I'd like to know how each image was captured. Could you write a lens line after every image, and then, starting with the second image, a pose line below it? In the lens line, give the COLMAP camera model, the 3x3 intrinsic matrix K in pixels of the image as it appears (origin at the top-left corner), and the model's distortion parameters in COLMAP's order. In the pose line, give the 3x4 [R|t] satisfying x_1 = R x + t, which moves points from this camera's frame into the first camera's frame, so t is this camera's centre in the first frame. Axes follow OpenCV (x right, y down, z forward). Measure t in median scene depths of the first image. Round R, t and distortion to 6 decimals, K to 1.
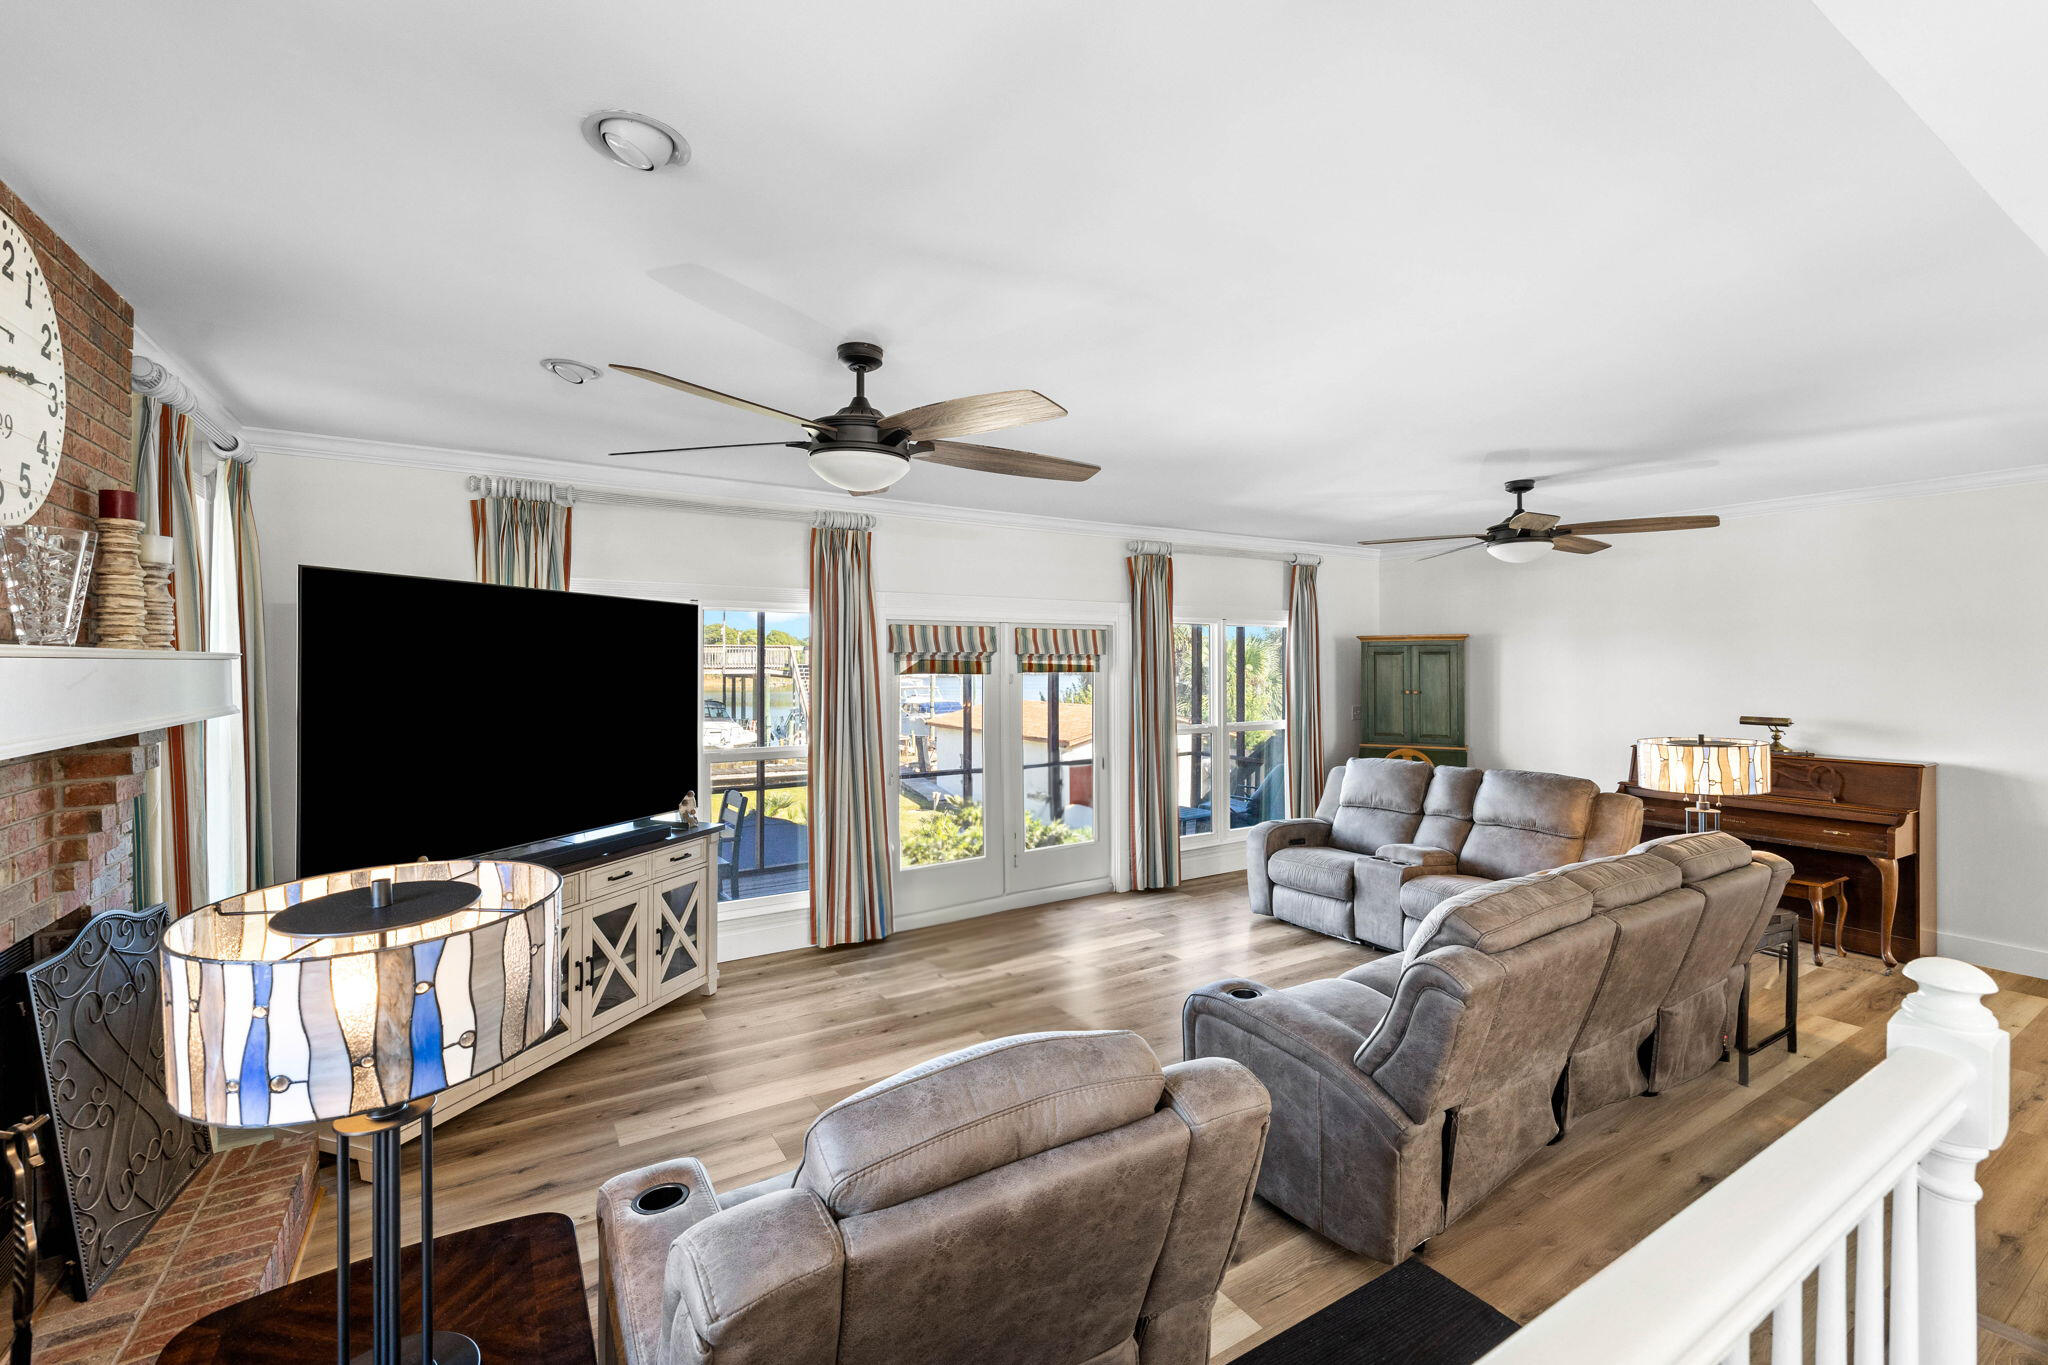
lens RADIAL K [[855.6, 0, 1018.3], [0, 855.6, 662.0], [0, 0, 1]] dist [-0.000061, -0.000057]
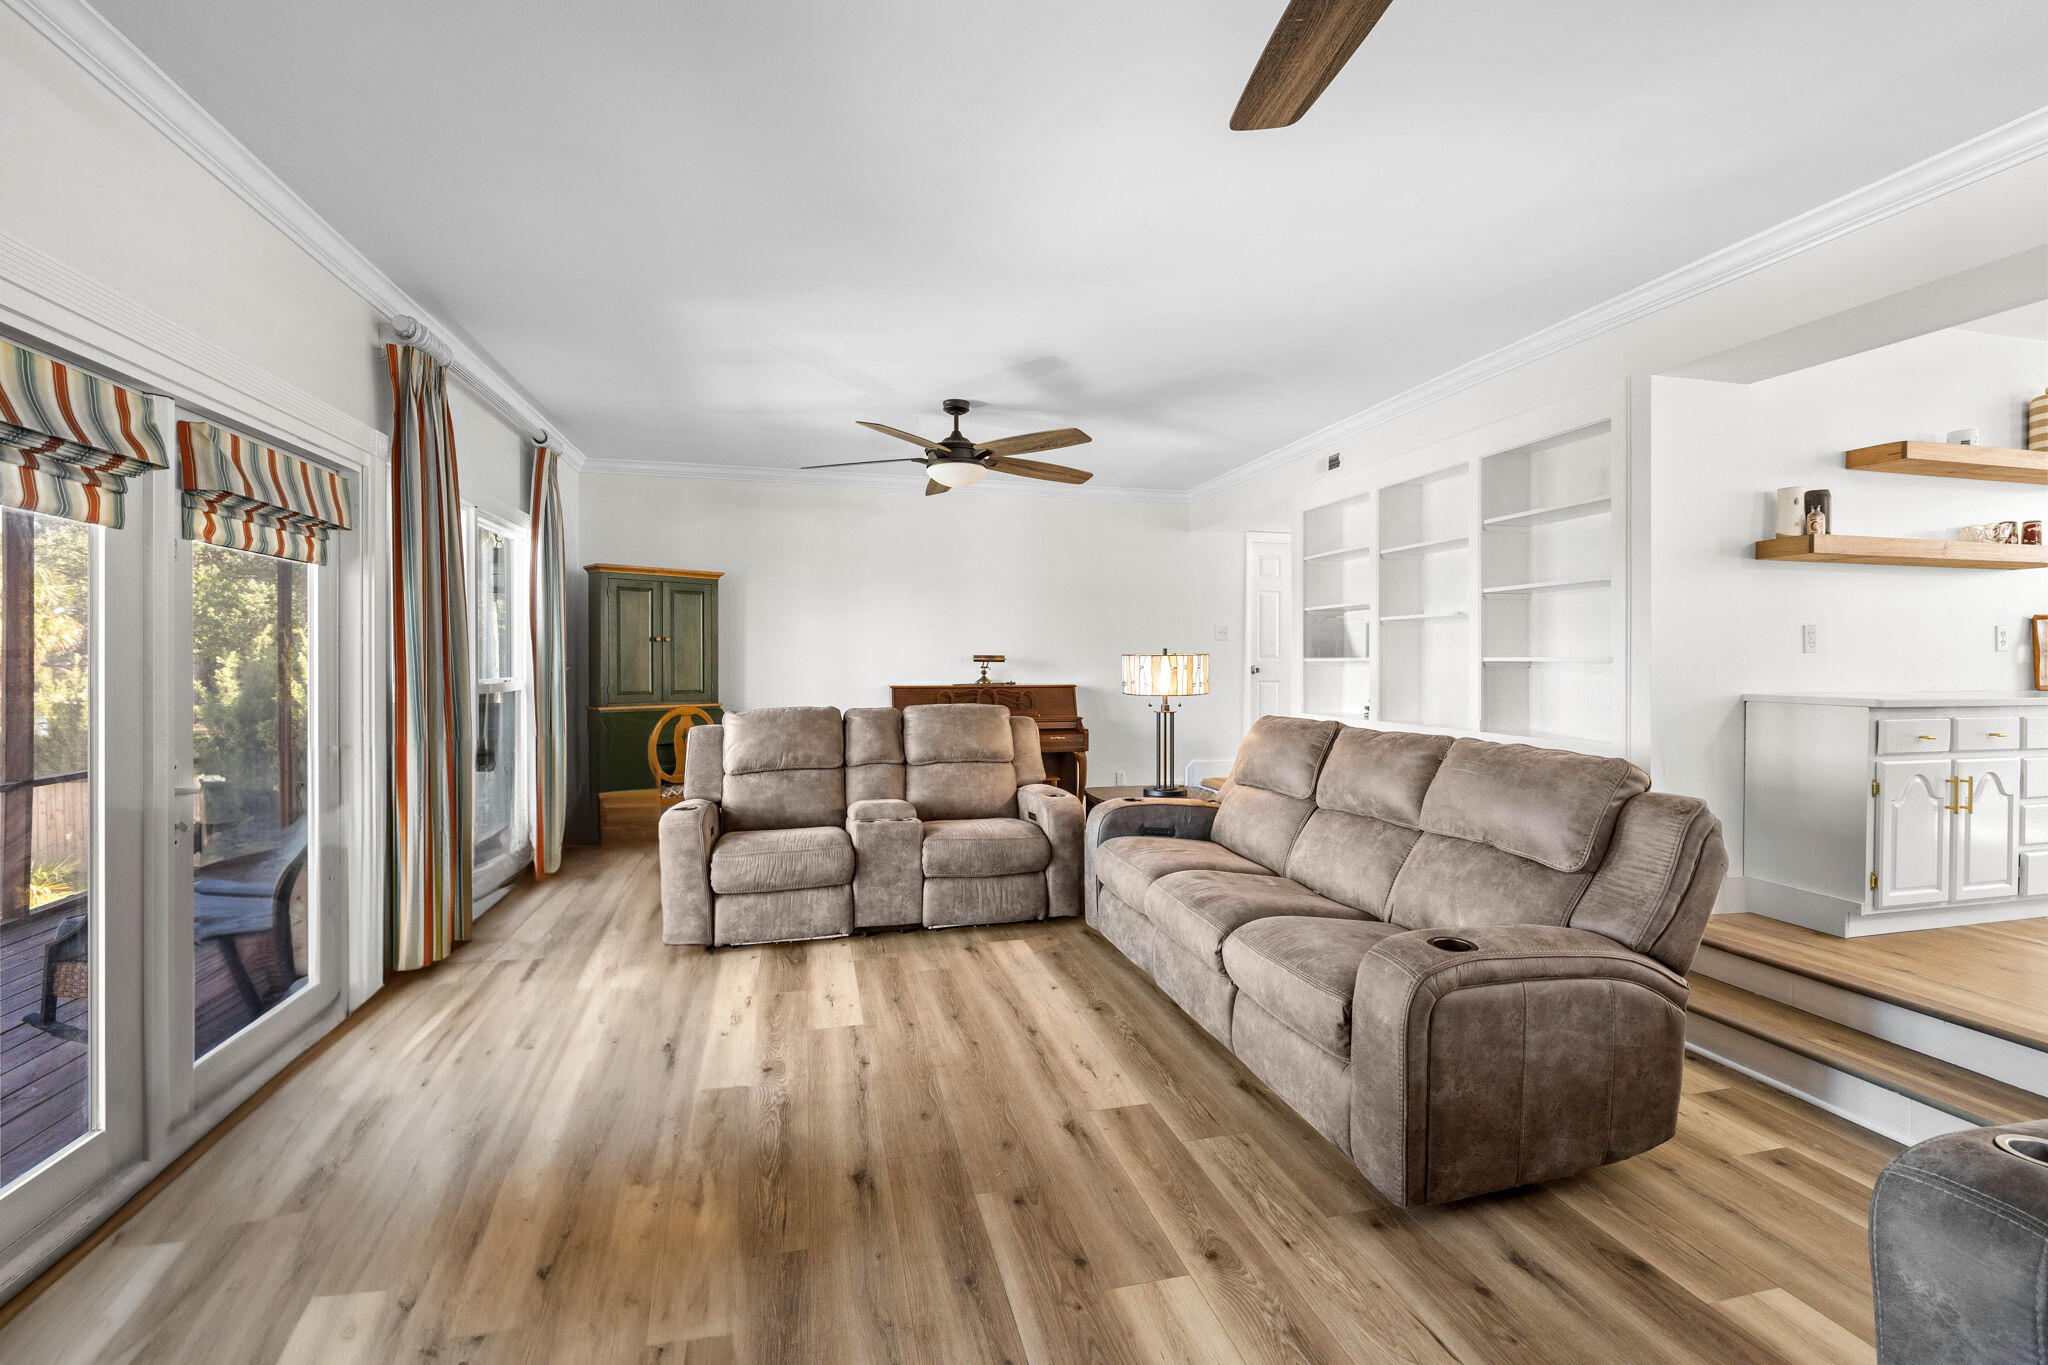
lens RADIAL K [[855.6, 0, 1018.3], [0, 855.6, 662.0], [0, 0, 1]] dist [-0.000061, -0.000057]
pose [[0.291812, 0.003395, 0.956470, -0.314008], [-0.006610, 0.999977, -0.001532, 0.081996], [-0.956453, -0.005875, 0.291827, 0.644909]]
